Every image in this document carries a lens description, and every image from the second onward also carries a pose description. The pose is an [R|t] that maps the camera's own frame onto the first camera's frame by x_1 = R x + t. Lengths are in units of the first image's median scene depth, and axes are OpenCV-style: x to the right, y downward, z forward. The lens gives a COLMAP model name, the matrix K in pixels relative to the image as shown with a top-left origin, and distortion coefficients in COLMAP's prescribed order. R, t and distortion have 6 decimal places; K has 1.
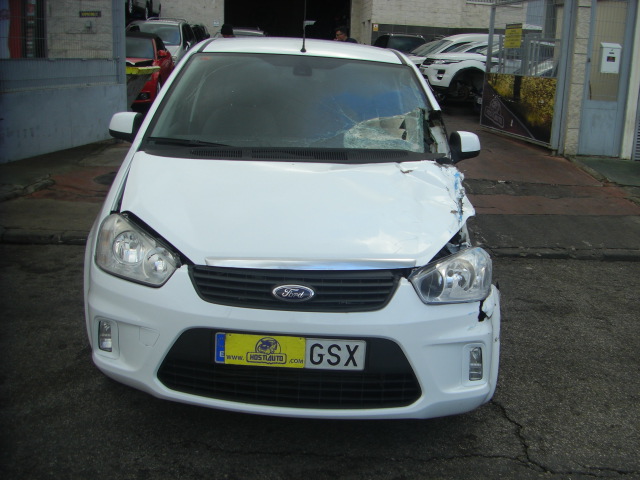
lens RADIAL K [[725.6, 0, 374.9], [0, 725.6, 266.4], [0, 0, 1]] dist [-0.193196, 0.134572]
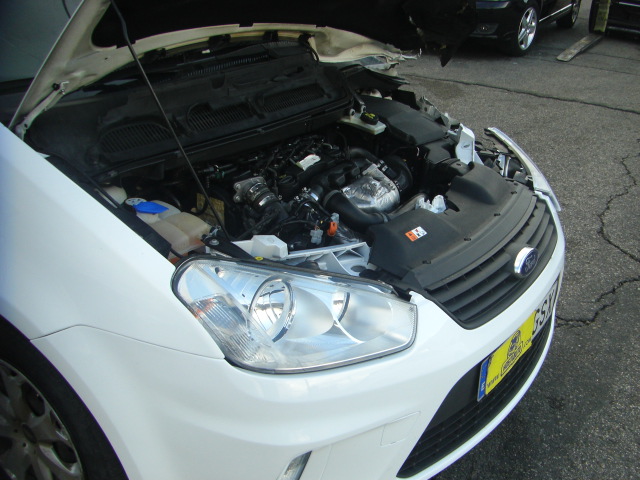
lens RADIAL K [[725.6, 0, 374.9], [0, 725.6, 266.4], [0, 0, 1]] dist [-0.193196, 0.134572]
pose [[0.593206, -0.404197, 0.696226, -0.694271], [0.187406, 0.910397, 0.368859, -0.249258], [-0.782934, -0.088332, 0.615802, 0.661458]]
